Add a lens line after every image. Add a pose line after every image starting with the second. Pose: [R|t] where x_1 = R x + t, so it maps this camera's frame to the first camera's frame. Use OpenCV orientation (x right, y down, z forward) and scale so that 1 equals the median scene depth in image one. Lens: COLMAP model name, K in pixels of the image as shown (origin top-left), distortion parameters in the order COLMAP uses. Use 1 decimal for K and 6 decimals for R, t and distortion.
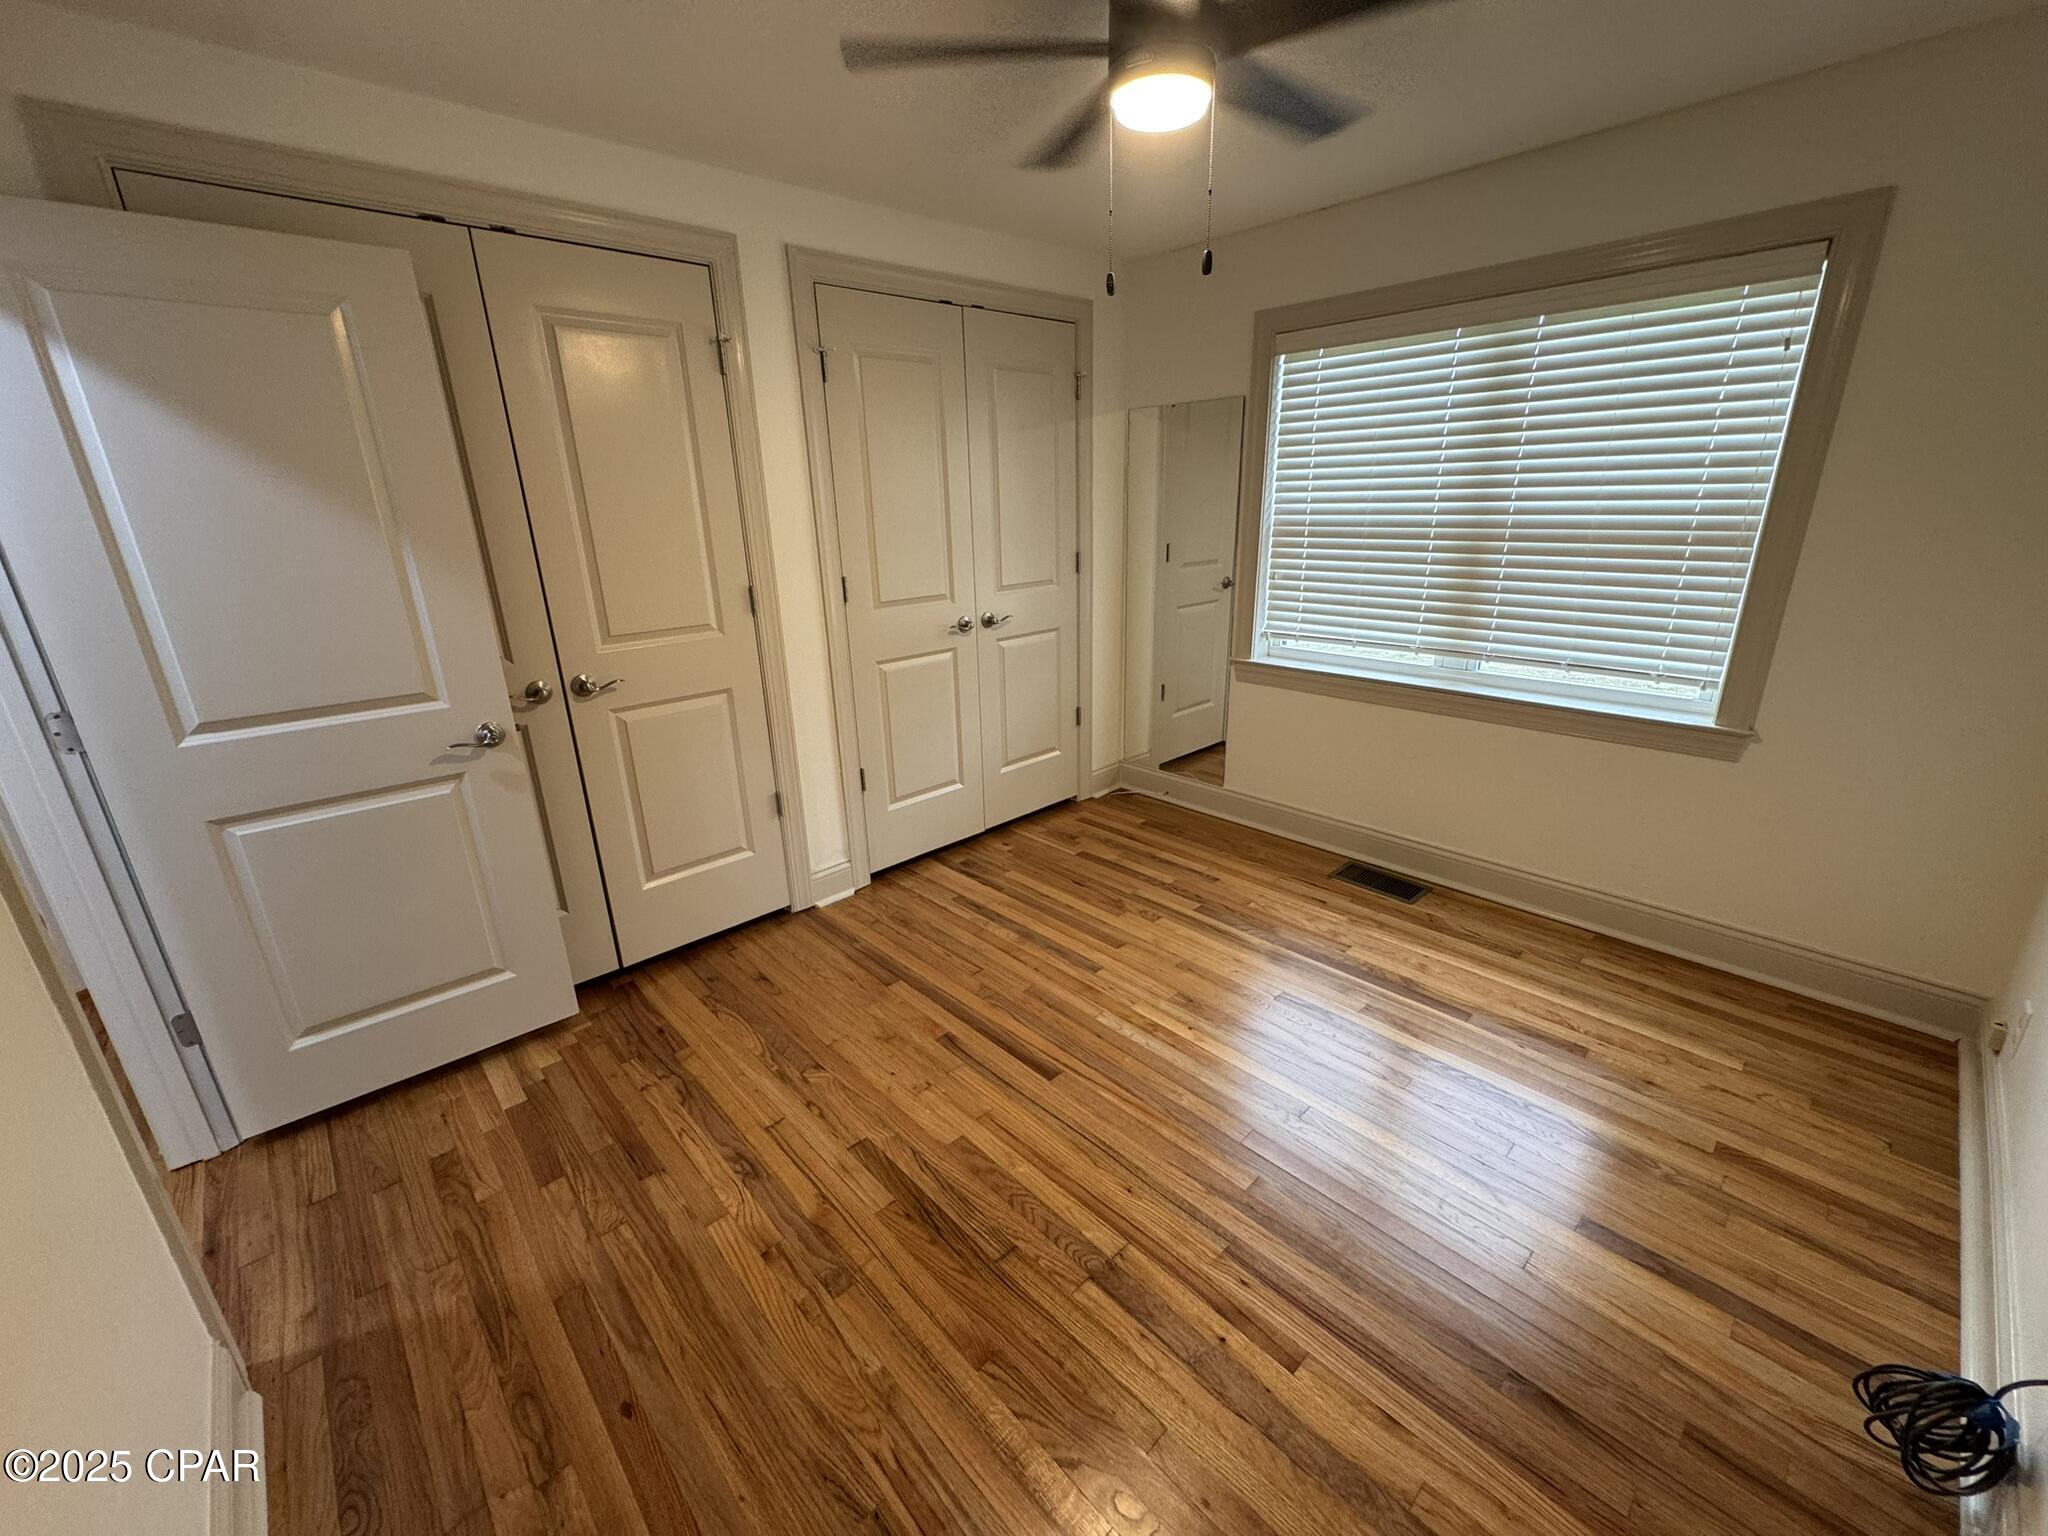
lens RADIAL K [[814.6, 0, 1035.1], [0, 814.6, 768.1], [0, 0, 1]] dist [-0.000865, -0.000229]
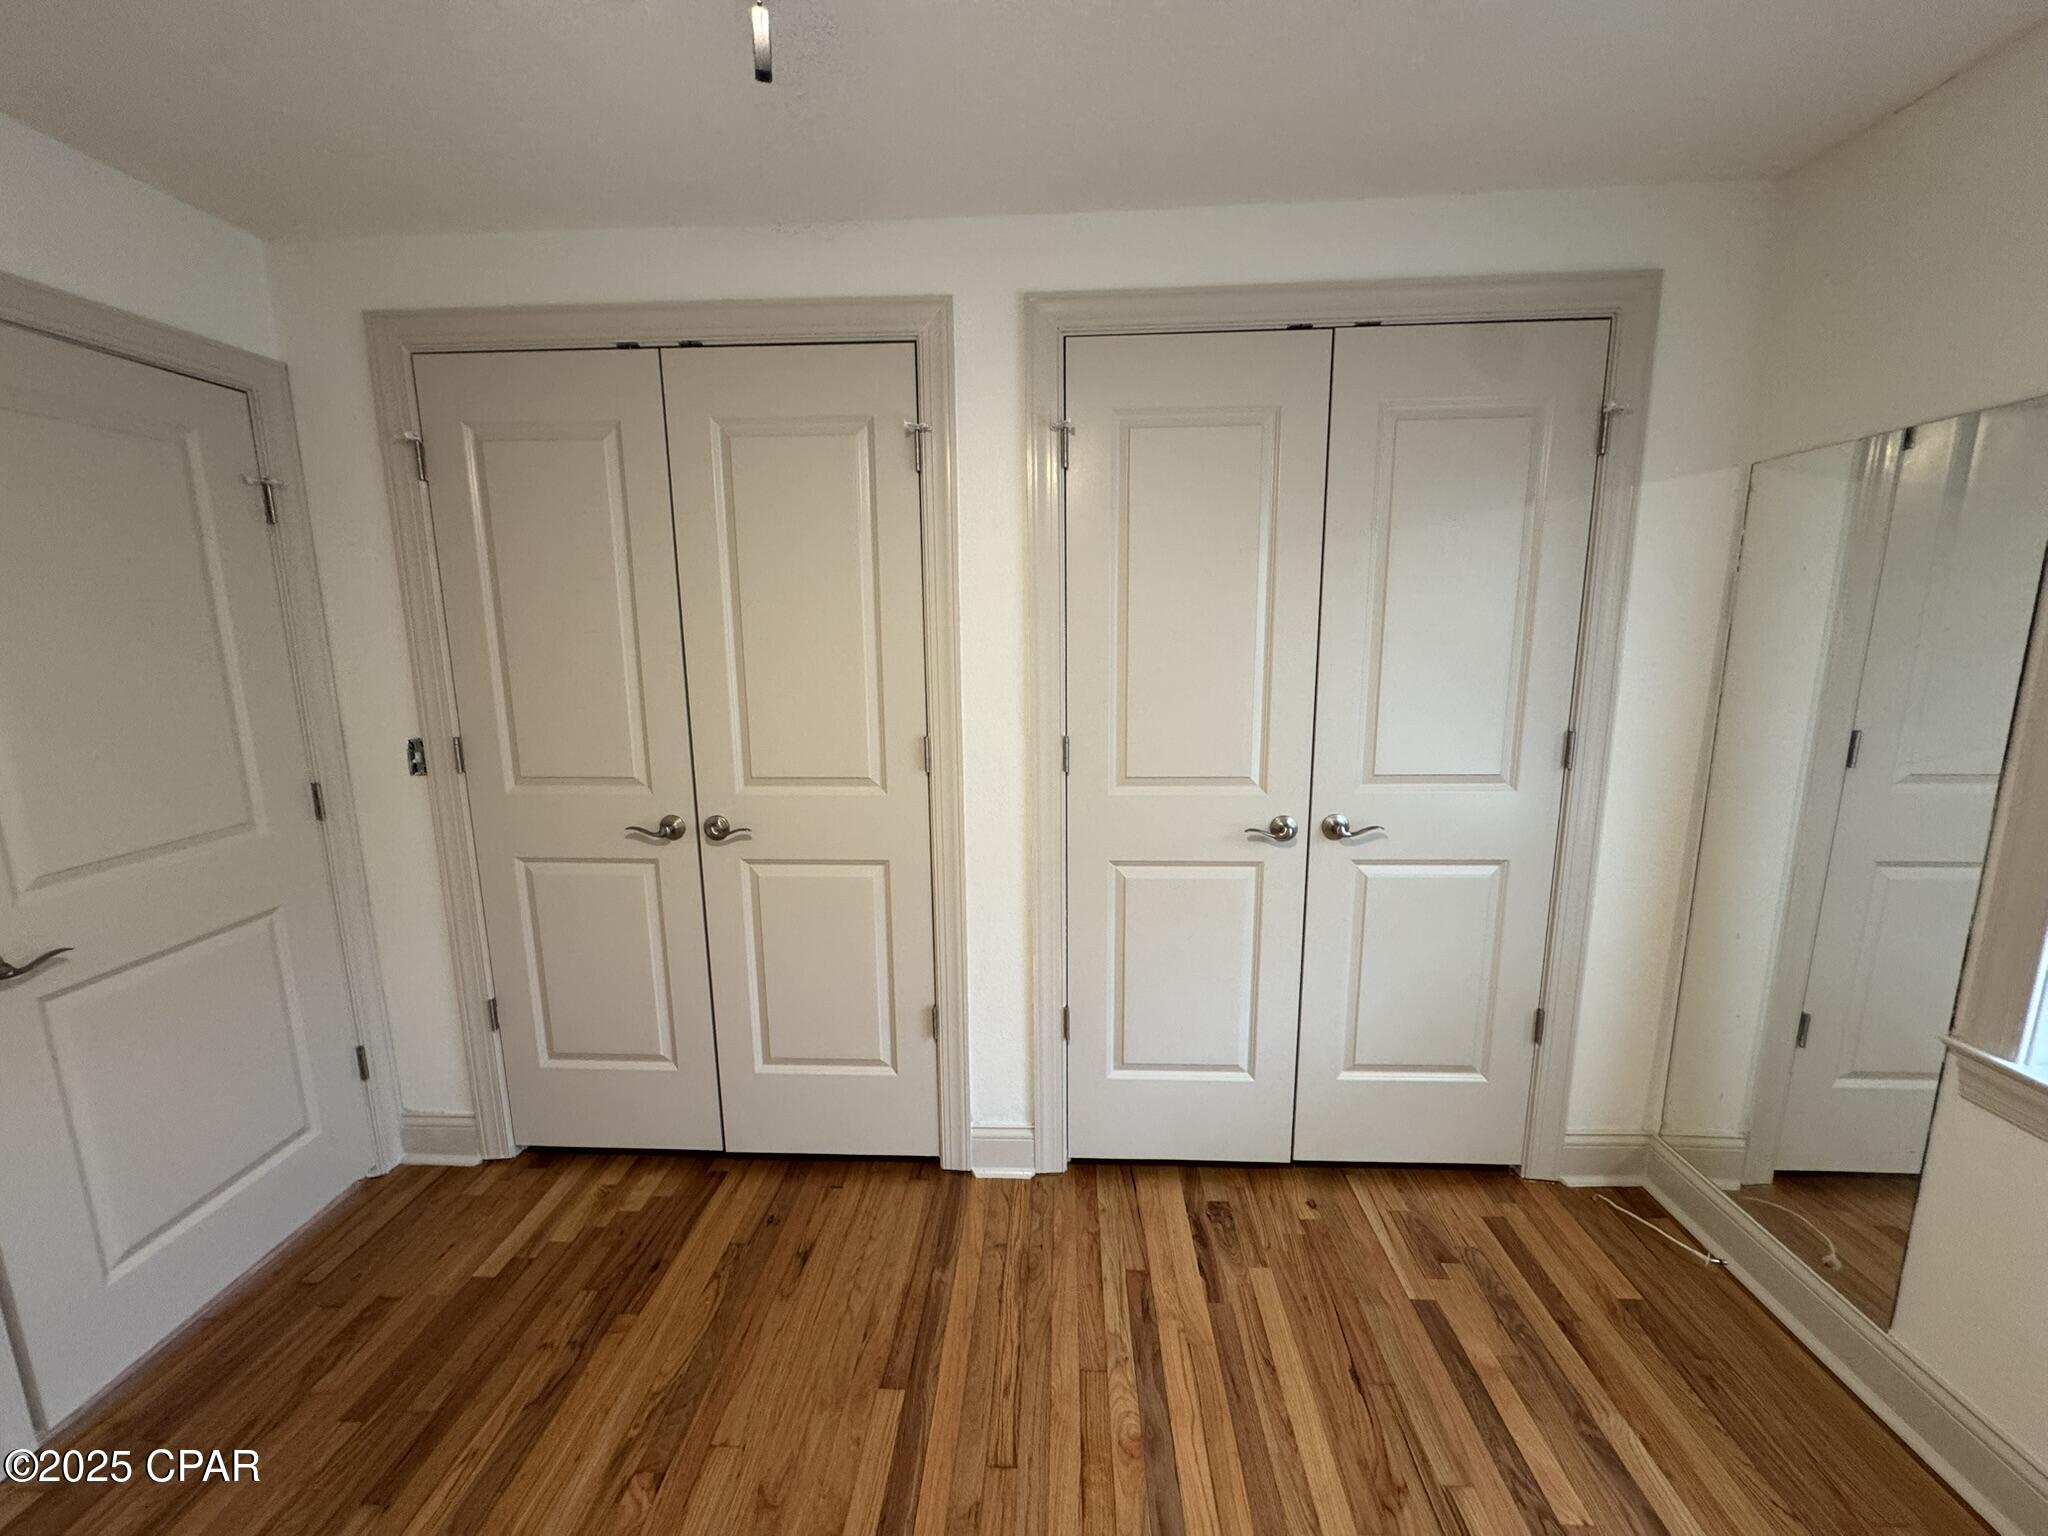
lens RADIAL K [[814.6, 0, 1017.5], [0, 814.6, 774.9], [0, 0, 1]] dist [-0.000865, -0.000229]
pose [[0.690788, 0.142276, -0.708921, 0.210339], [-0.239057, 0.970253, -0.038219, -0.148042], [0.682395, 0.195874, 0.704252, 0.434954]]
